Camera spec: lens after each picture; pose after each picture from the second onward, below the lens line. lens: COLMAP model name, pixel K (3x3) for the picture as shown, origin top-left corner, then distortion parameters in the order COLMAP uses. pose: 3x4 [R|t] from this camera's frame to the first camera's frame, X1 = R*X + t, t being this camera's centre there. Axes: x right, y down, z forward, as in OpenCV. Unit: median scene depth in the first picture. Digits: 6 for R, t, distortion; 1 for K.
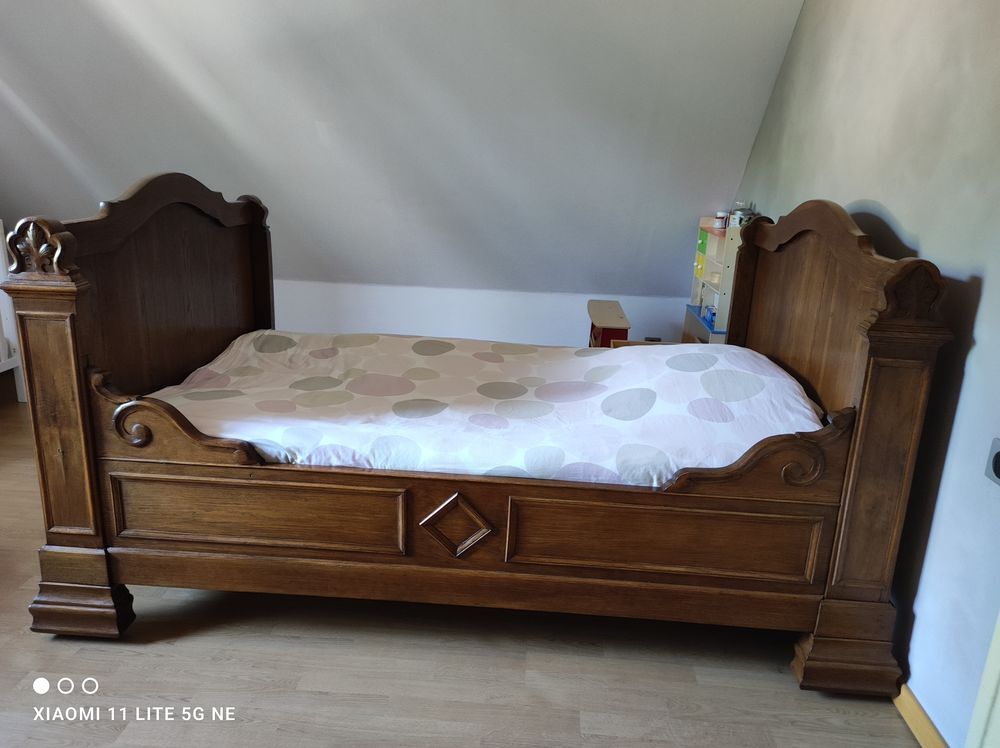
lens RADIAL K [[729.6, 0, 501.8], [0, 729.6, 373.0], [0, 0, 1]] dist [0.045351, -0.028315]
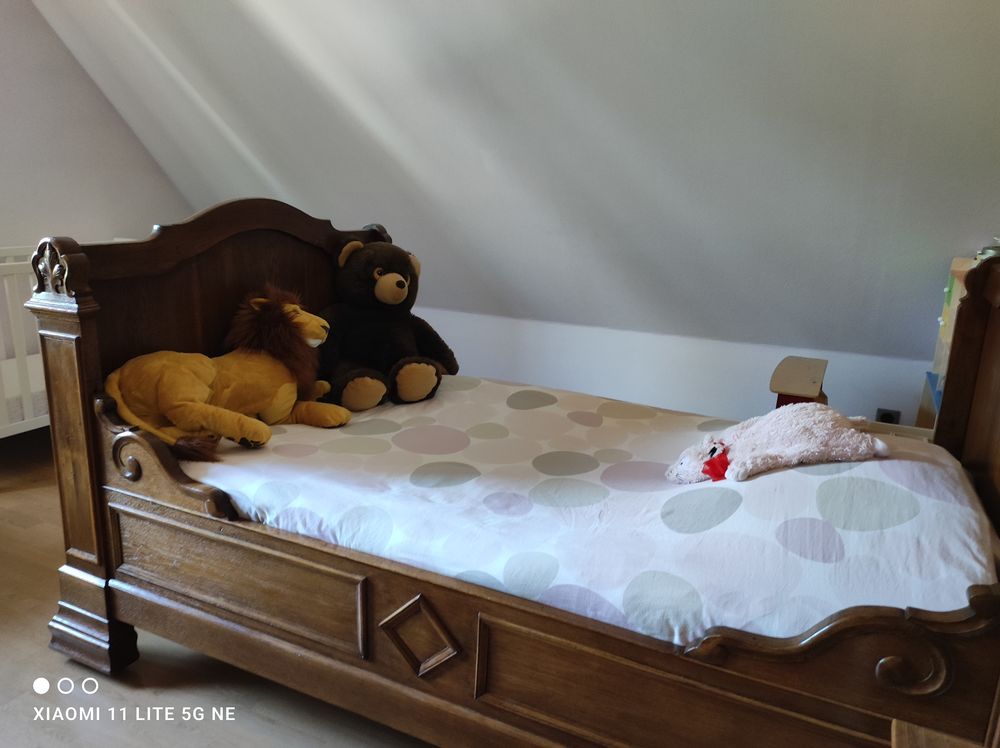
lens RADIAL K [[729.6, 0, 497.6], [0, 729.6, 376.3], [0, 0, 1]] dist [0.045351, -0.028315]
pose [[0.923975, 0.082788, -0.373385, 0.282178], [-0.099499, 0.994706, -0.025672, -0.054799], [0.369283, 0.060872, 0.927321, 0.286421]]
